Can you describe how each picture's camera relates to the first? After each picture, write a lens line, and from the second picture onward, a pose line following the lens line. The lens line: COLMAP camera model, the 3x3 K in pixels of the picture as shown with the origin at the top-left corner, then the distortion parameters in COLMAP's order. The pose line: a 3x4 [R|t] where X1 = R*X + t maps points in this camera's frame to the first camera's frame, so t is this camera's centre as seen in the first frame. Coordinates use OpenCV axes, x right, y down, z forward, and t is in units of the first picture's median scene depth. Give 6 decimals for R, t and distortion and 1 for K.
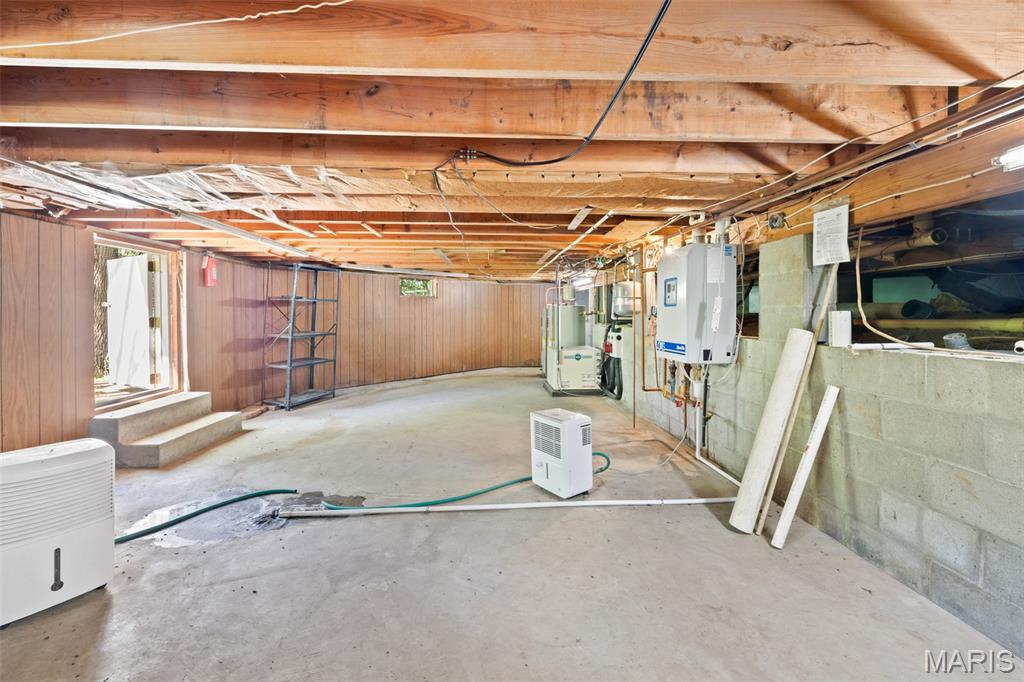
lens RADIAL K [[442.4, 0, 499.9], [0, 442.4, 323.9], [0, 0, 1]] dist [-0.000934, -0.000159]
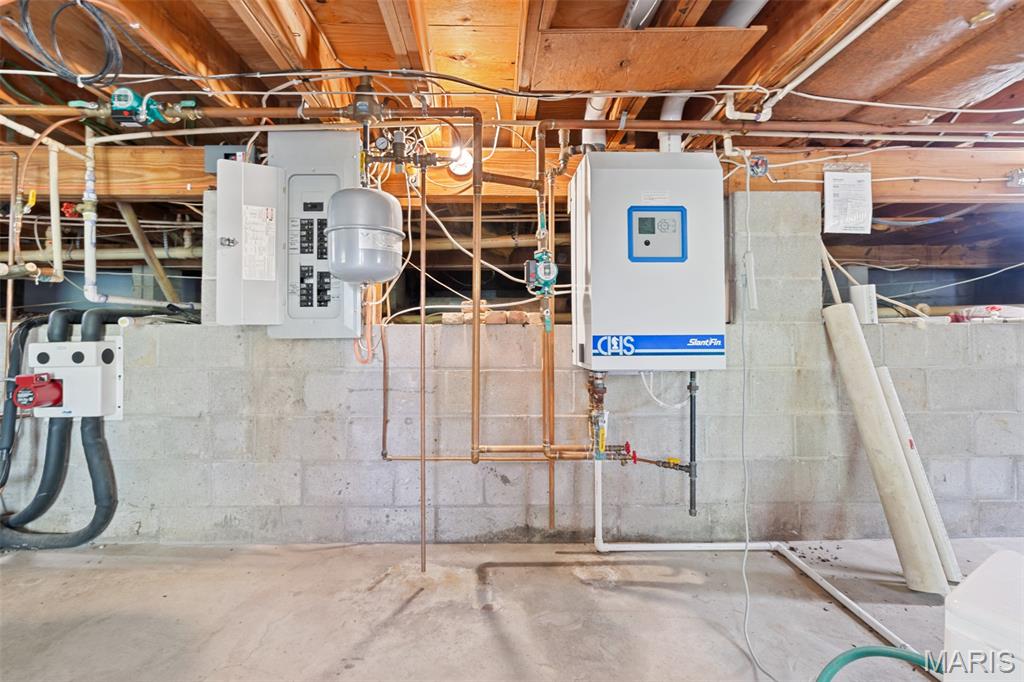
lens RADIAL K [[442.4, 0, 499.9], [0, 442.4, 323.9], [0, 0, 1]] dist [-0.000934, -0.000159]
pose [[0.024067, 0.023413, 0.999436, -0.147967], [0.023779, 0.999429, -0.023985, 0.048668], [-0.999428, 0.024343, 0.023496, 1.525635]]
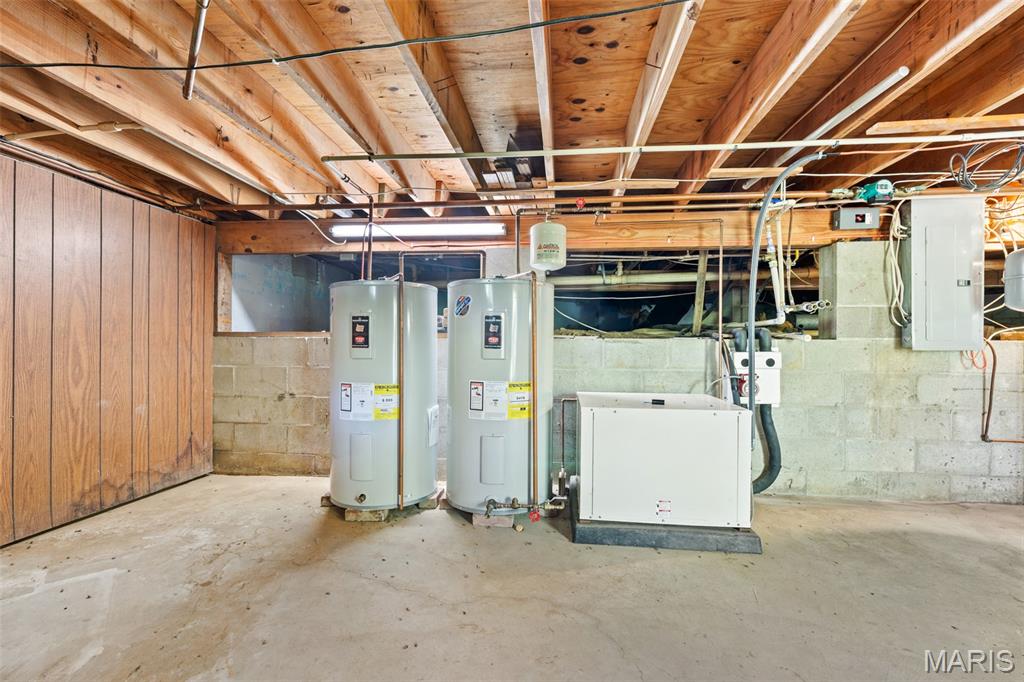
lens RADIAL K [[443.1, 0, 518.3], [0, 443.1, 342.6], [0, 0, 1]] dist [-0.001108, -0.000227]
pose [[0.149078, -0.001106, 0.988825, -0.570339], [0.019034, 0.999817, -0.001751, 0.011845], [-0.988642, 0.019083, 0.149072, 2.692550]]
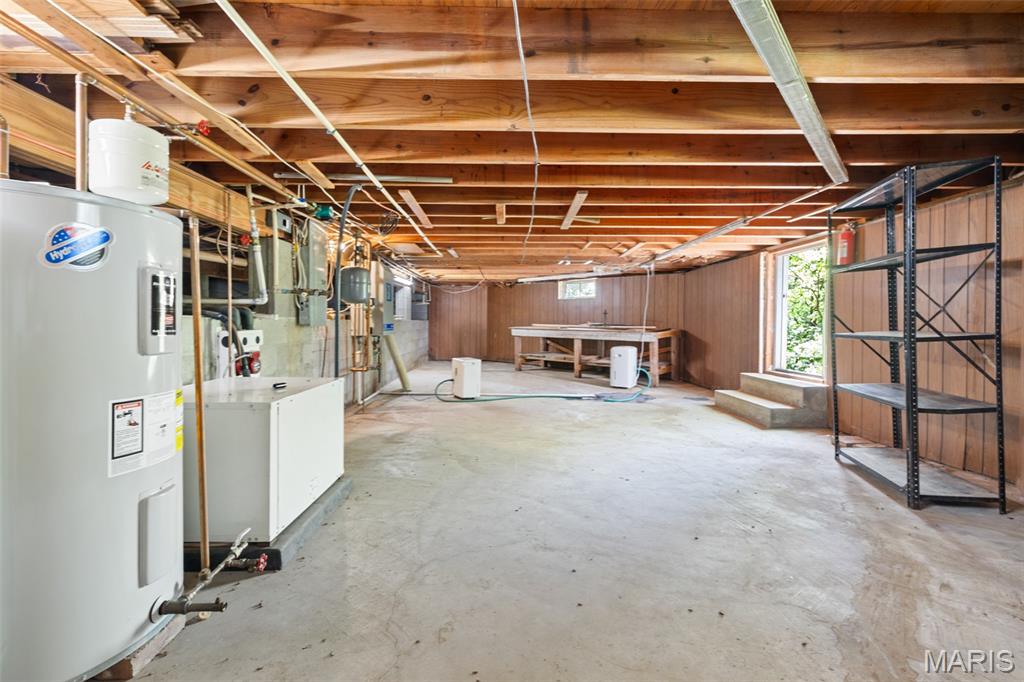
lens RADIAL K [[442.4, 0, 499.9], [0, 442.4, 323.9], [0, 0, 1]] dist [-0.000934, -0.000159]
pose [[-0.999448, -0.012671, 0.030701, -0.081764], [-0.011721, 0.999453, 0.030930, -0.013893], [-0.031076, 0.030553, -0.999050, 3.382621]]
